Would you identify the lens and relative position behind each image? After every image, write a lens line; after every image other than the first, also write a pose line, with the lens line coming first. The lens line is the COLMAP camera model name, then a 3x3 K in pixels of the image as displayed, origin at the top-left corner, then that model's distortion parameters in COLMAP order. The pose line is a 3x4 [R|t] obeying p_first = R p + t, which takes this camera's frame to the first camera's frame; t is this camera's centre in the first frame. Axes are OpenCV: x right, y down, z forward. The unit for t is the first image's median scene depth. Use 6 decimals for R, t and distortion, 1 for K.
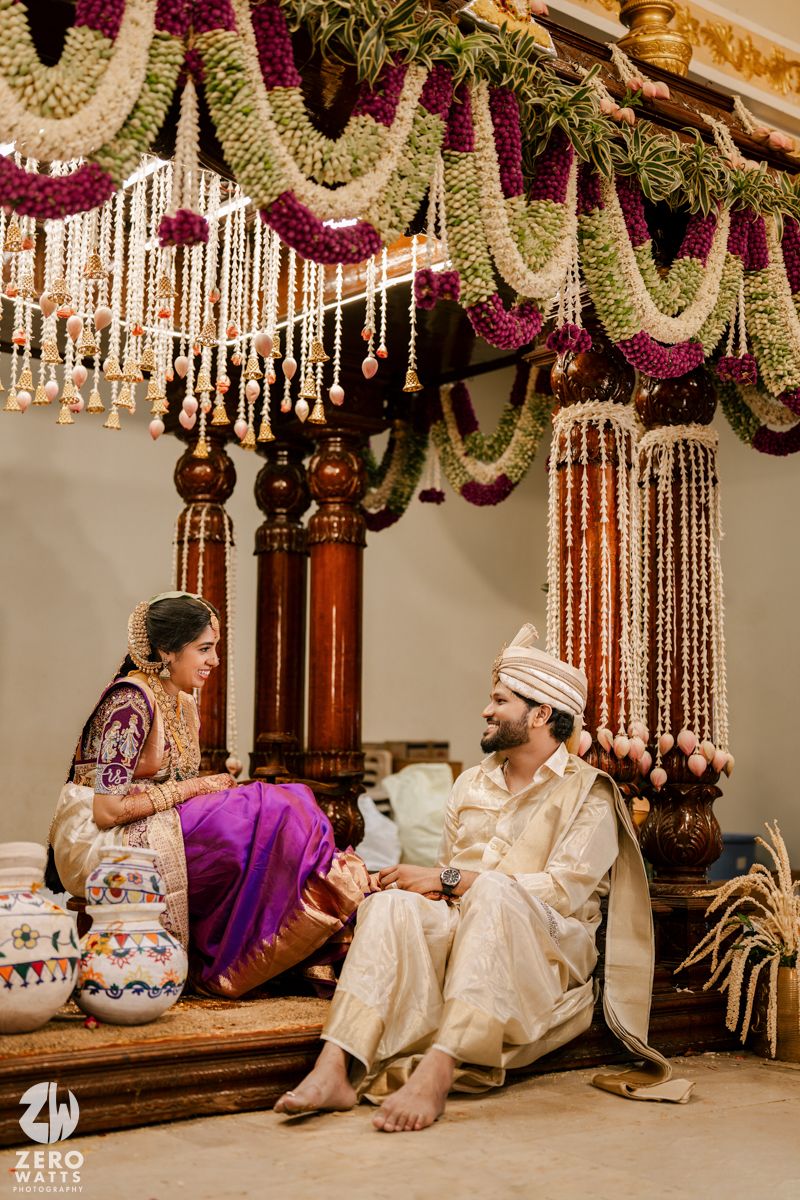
lens RADIAL K [[1658.7, 0, 400.0], [0, 1658.7, 600.0], [0, 0, 1]] dist [-0.120571, 1.013349]
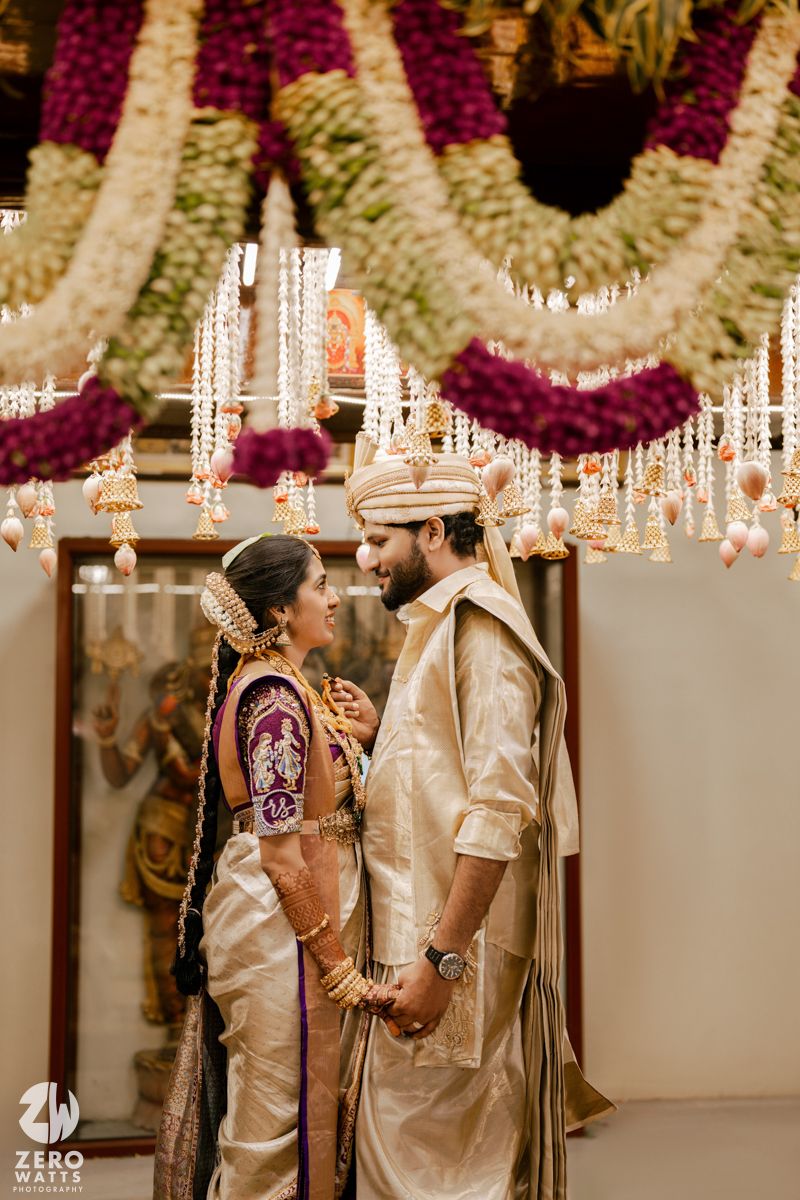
lens RADIAL K [[1598.6, 0, 416.9], [0, 1598.6, 599.2], [0, 0, 1]] dist [-0.151143, 0.998721]
pose [[0.846511, -0.051594, -0.529865, 0.132405], [0.079866, 0.996336, 0.030579, -0.134542], [0.526346, -0.068204, 0.847531, 0.408602]]
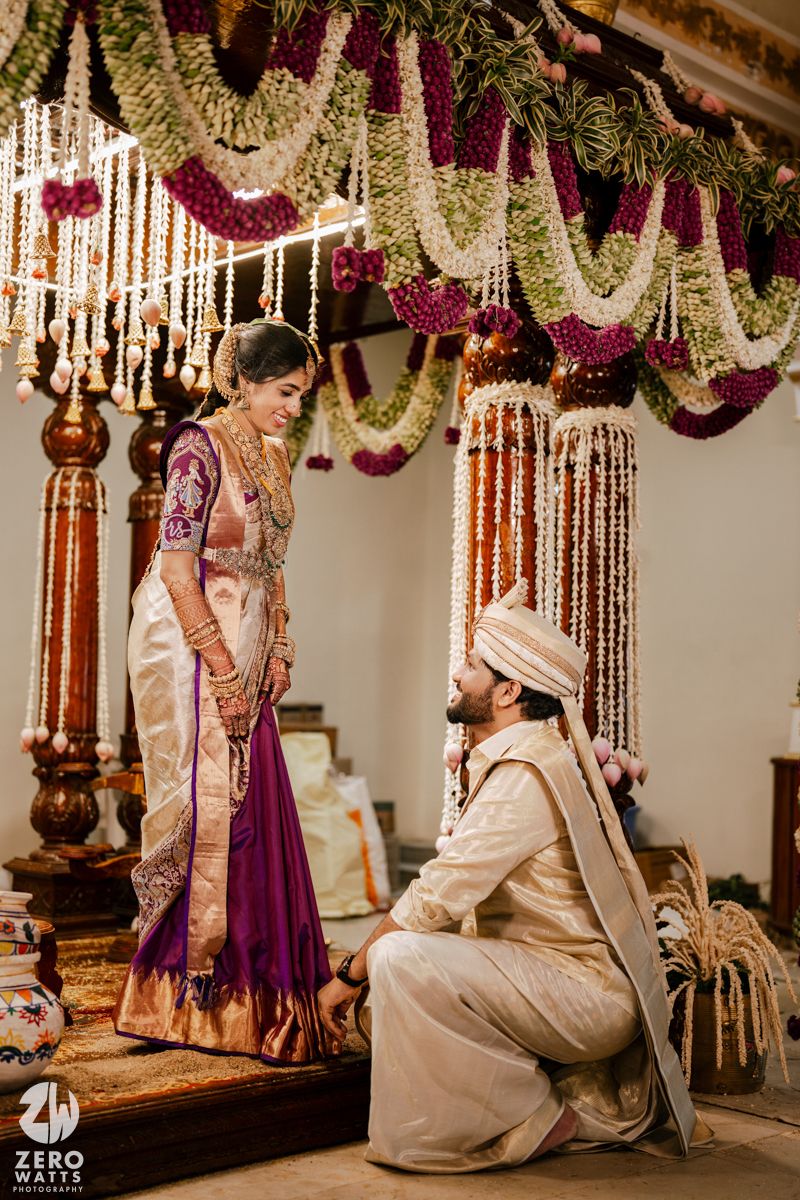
lens RADIAL K [[1658.7, 0, 400.0], [0, 1658.7, 600.0], [0, 0, 1]] dist [-0.120571, 1.013349]
pose [[0.995939, 0.014044, 0.088928, -0.025307], [-0.018256, 0.998741, 0.046732, -0.042532], [-0.088159, -0.048166, 0.994941, 0.086334]]
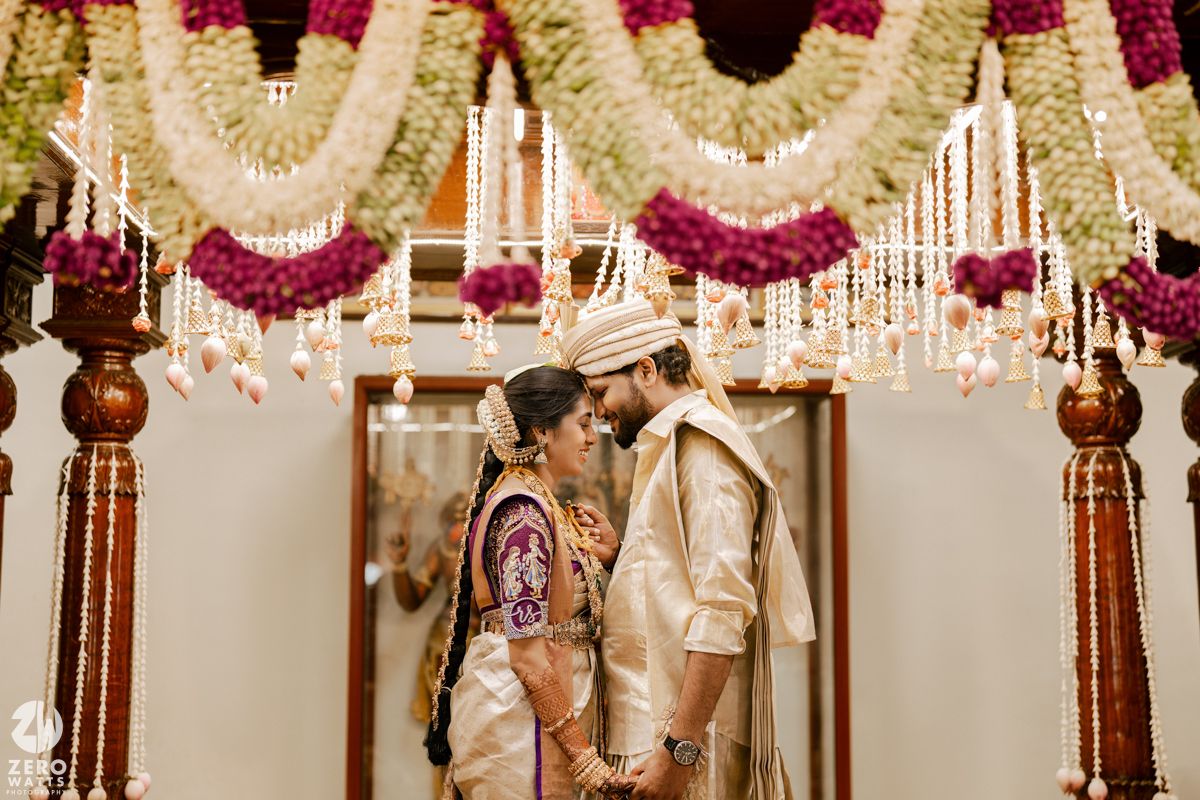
lens RADIAL K [[1648.7, 0, 600.0], [0, 1648.7, 400.0], [0, 0, 1]] dist [-0.118725, 1.015651]
pose [[0.802829, -0.074960, -0.591478, 0.202499], [0.080592, 0.996604, -0.016913, -0.117601], [0.590737, -0.034090, 0.806144, 0.353103]]
